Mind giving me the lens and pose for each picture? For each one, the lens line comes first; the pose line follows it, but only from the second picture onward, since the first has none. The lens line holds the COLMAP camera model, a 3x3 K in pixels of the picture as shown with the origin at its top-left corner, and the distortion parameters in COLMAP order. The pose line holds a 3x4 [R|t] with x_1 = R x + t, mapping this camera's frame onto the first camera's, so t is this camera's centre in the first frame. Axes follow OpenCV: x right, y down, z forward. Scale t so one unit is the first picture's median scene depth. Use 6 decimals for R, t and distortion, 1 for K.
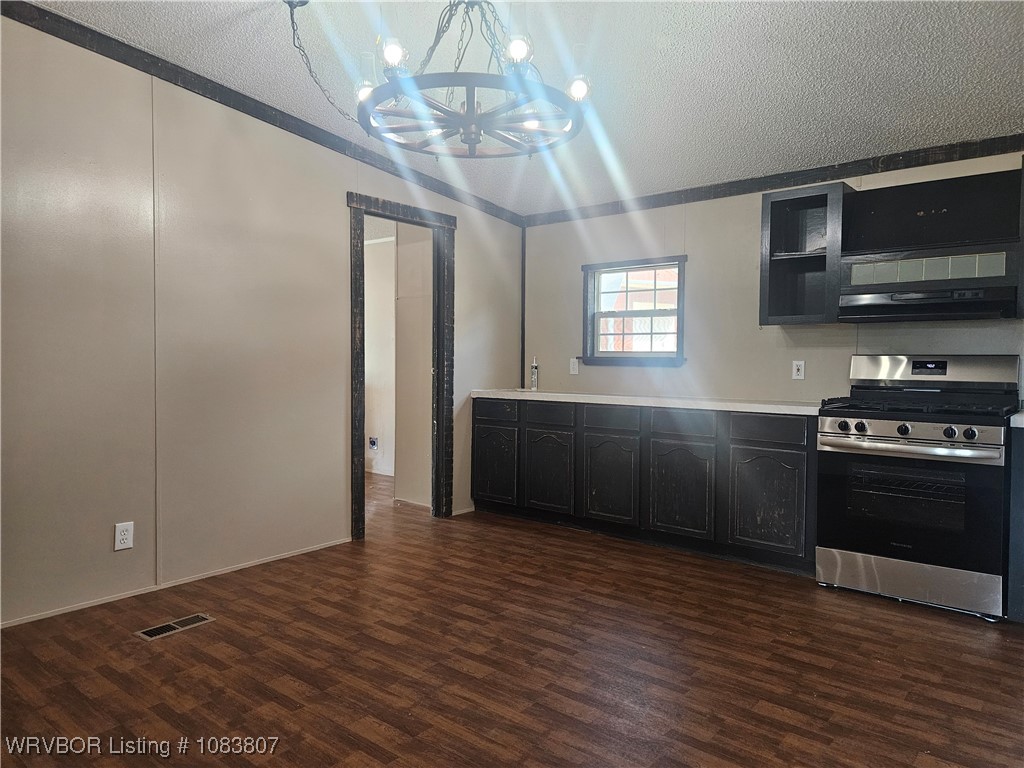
lens RADIAL K [[685.3, 0, 508.7], [0, 685.3, 382.5], [0, 0, 1]] dist [0.062134, -0.046983]
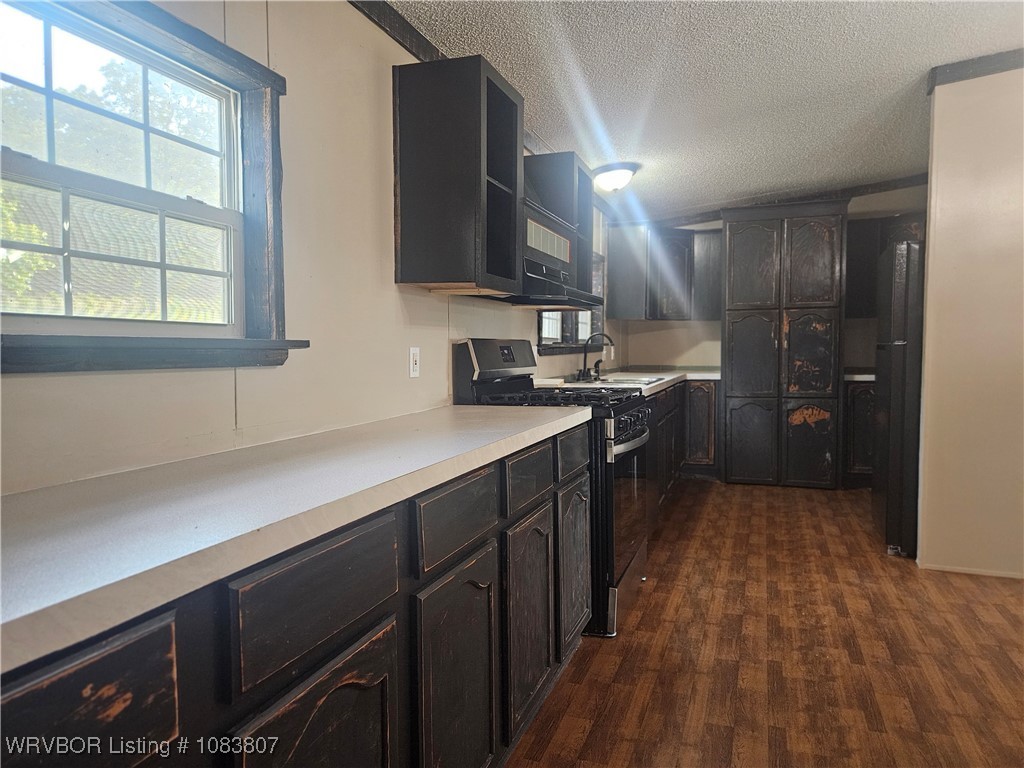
lens RADIAL K [[685.3, 0, 515.9], [0, 685.3, 380.6], [0, 0, 1]] dist [0.062134, -0.046983]
pose [[-0.345973, -0.051172, 0.936848, -0.156594], [0.037113, 0.996984, 0.068162, -0.034336], [-0.937510, 0.058351, -0.343030, 0.961638]]
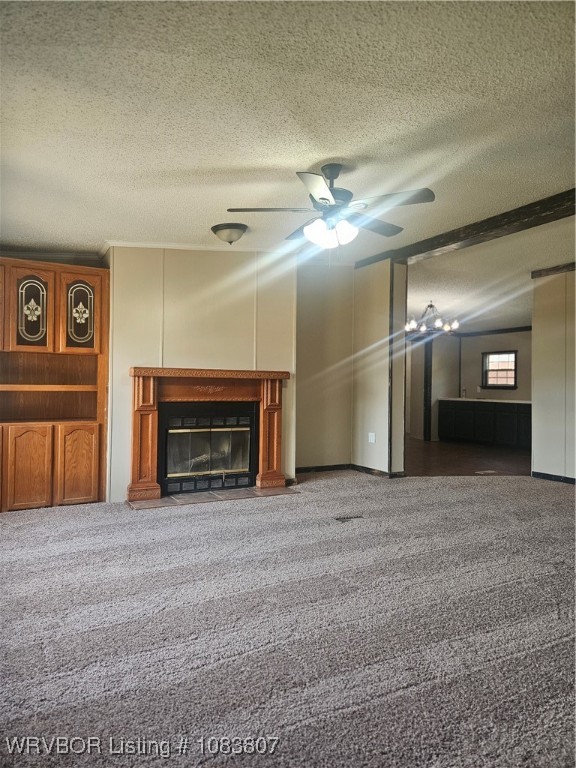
lens RADIAL K [[514.0, 0, 286.1], [0, 514.0, 384.5], [0, 0, 1]] dist [0.062134, -0.046983]
pose [[0.923996, 0.009568, -0.382282, 0.188263], [-0.027147, 0.998806, -0.040618, 0.065866], [0.381437, 0.047909, 0.923153, -1.269365]]
